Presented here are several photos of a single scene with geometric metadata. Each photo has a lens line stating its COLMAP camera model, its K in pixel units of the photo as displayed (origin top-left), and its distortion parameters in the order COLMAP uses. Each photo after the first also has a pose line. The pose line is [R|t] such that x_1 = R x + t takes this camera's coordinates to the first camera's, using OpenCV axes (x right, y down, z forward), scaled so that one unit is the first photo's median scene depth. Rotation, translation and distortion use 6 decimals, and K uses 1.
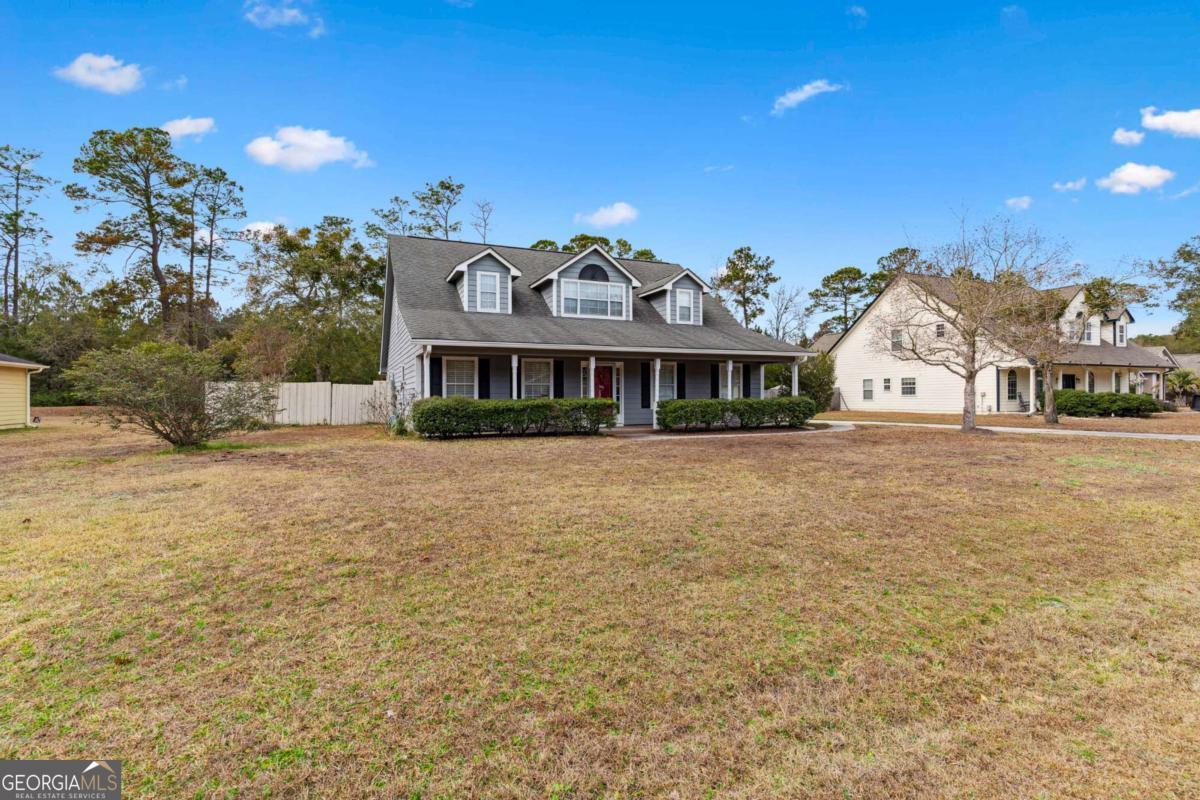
lens RADIAL K [[573.3, 0, 590.0], [0, 573.3, 397.2], [0, 0, 1]] dist [0.004302, 0.000743]
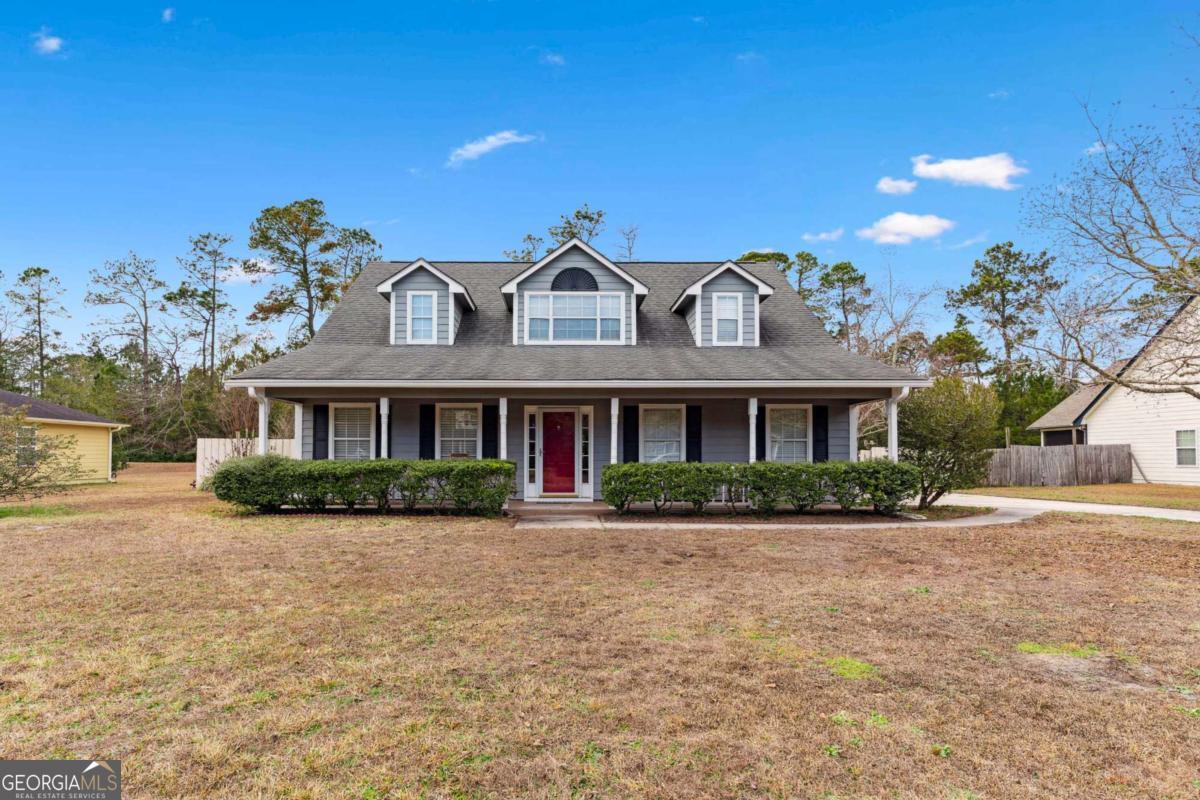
lens RADIAL K [[625.1, 0, 600.4], [0, 625.1, 440.2], [0, 0, 1]] dist [0.006329, 0.000661]
pose [[0.917162, -0.004210, -0.398493, 0.238828], [-0.006386, 0.999661, -0.025259, -0.001531], [0.398464, 0.025711, 0.916824, 0.223906]]
